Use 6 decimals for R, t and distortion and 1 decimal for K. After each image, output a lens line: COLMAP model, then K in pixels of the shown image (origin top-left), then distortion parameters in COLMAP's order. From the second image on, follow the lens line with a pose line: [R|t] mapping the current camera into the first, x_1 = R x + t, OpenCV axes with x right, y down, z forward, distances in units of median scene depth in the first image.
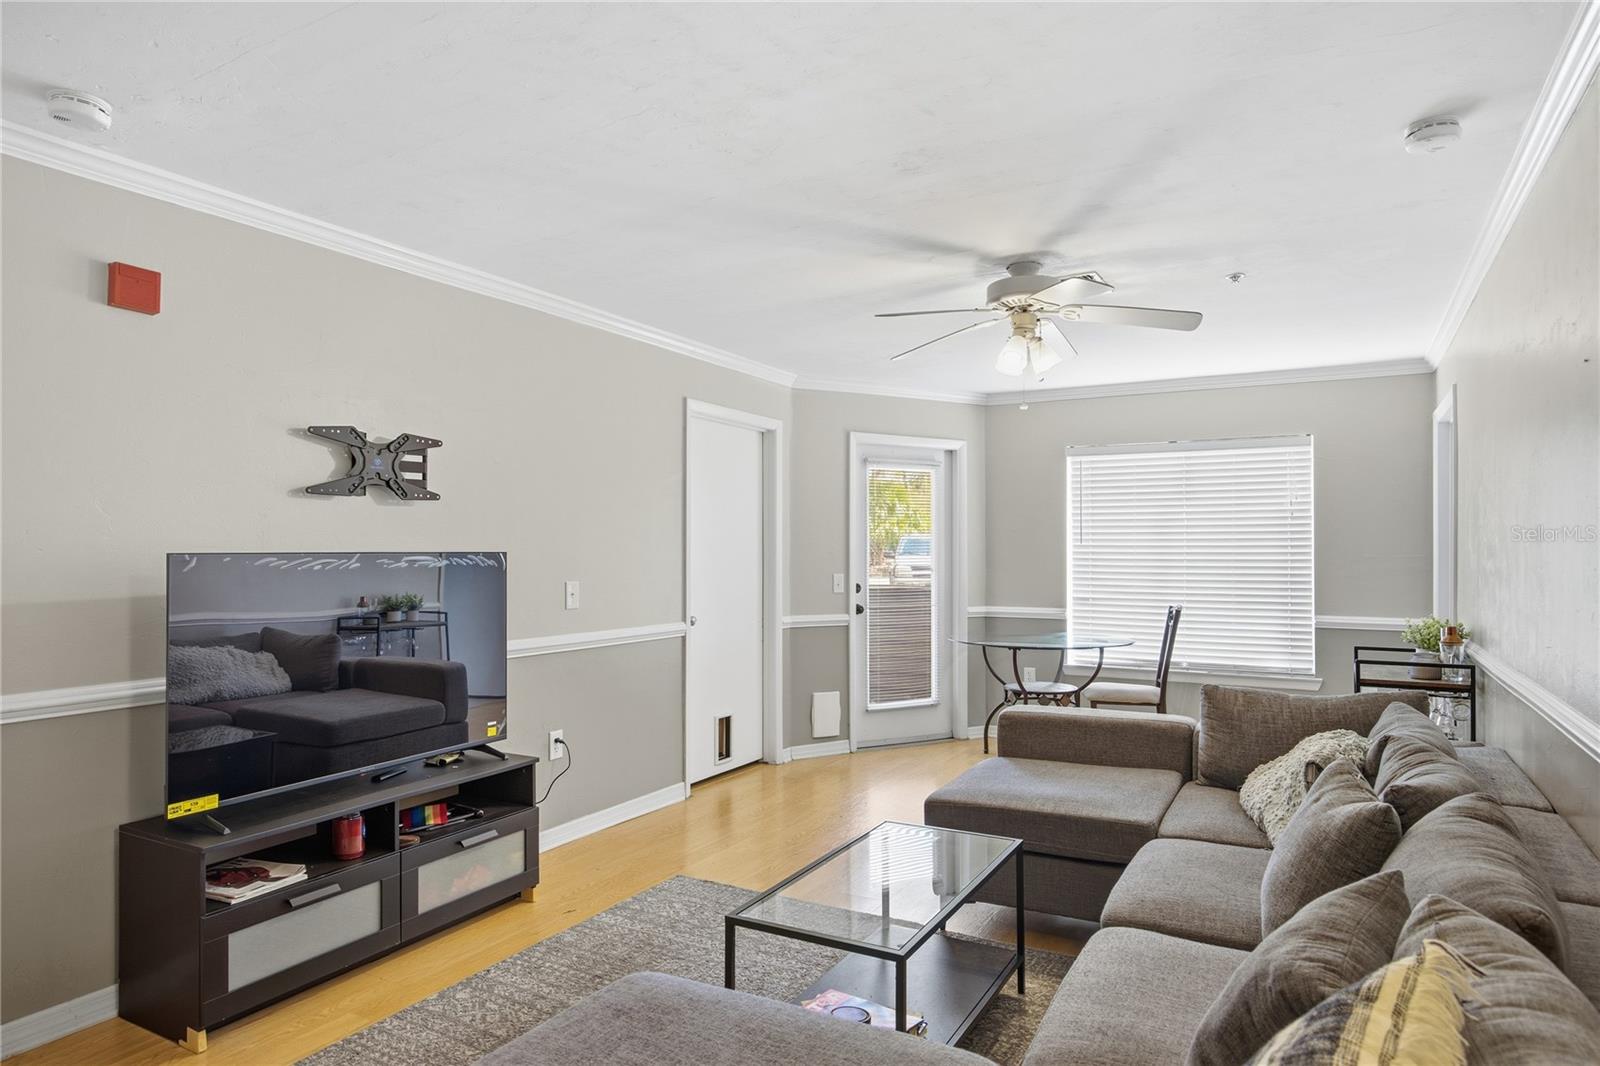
lens RADIAL K [[964.0, 0, 800.0], [0, 964.0, 533.0], [0, 0, 1]] dist [-0.000756, -0.000072]
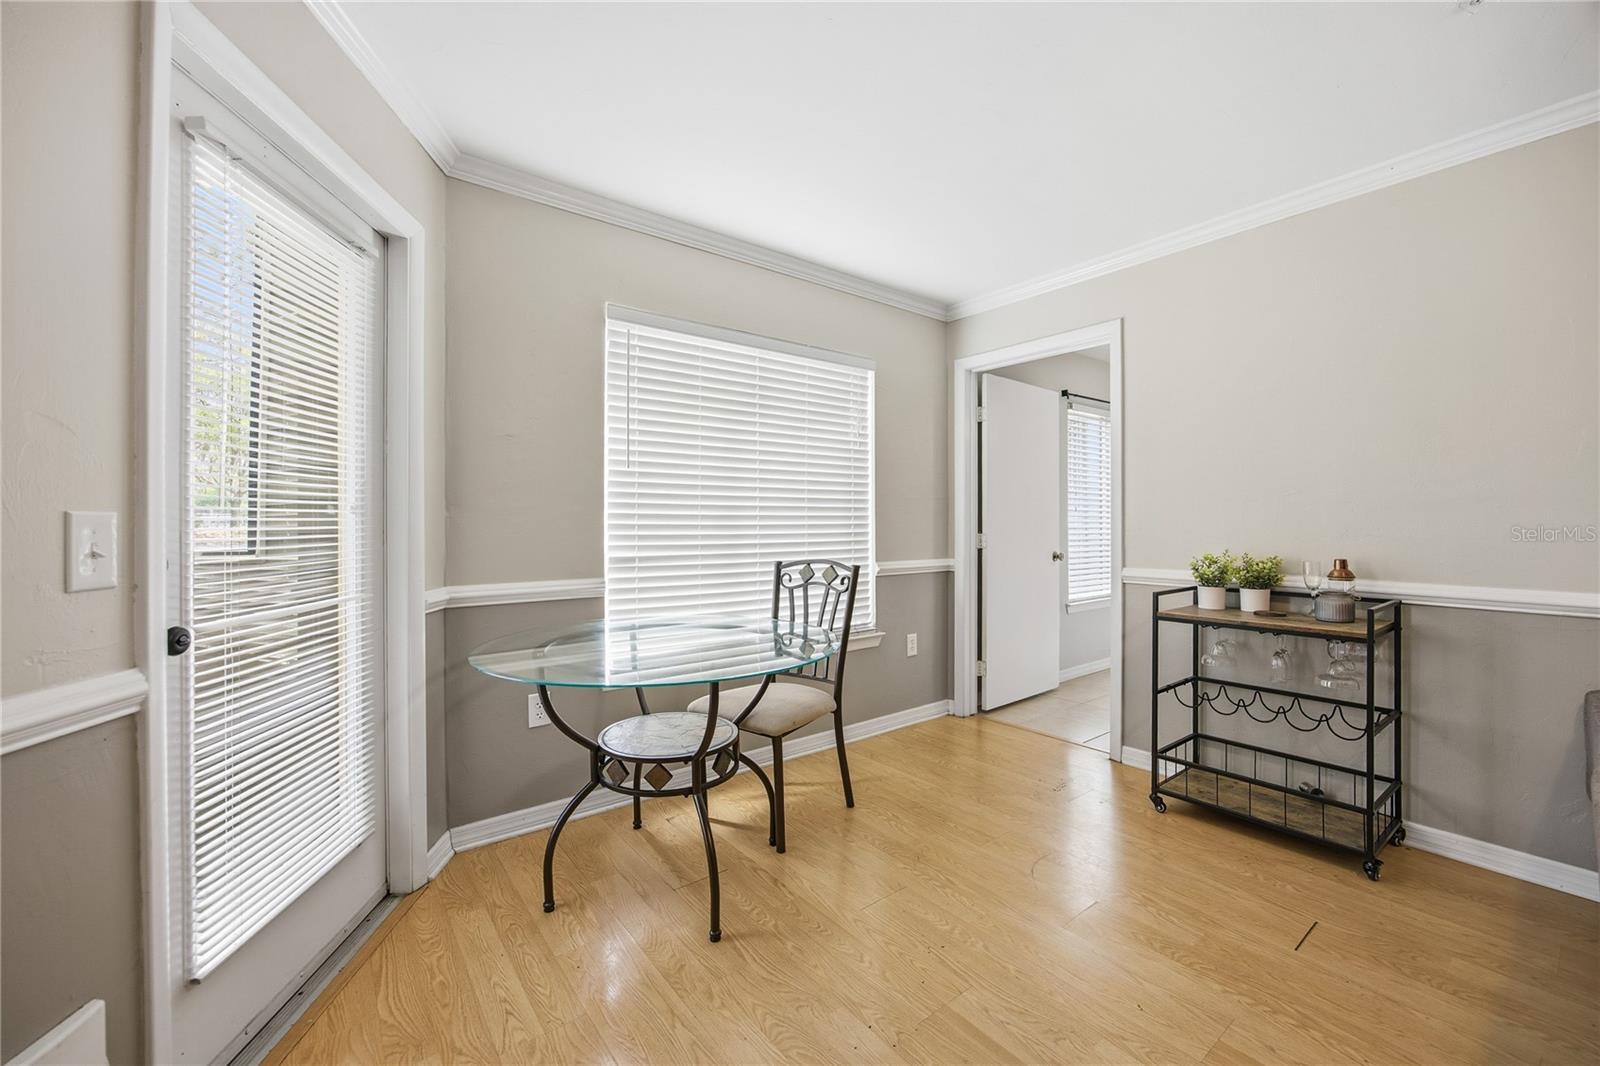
lens RADIAL K [[643.5, 0, 800.8], [0, 643.5, 519.9], [0, 0, 1]] dist [-0.000136, -0.000014]
pose [[0.391943, 0.002051, 0.919987, -0.037081], [-0.013989, 0.999895, 0.003730, 0.040175], [-0.919883, -0.014332, 0.391930, 0.741321]]
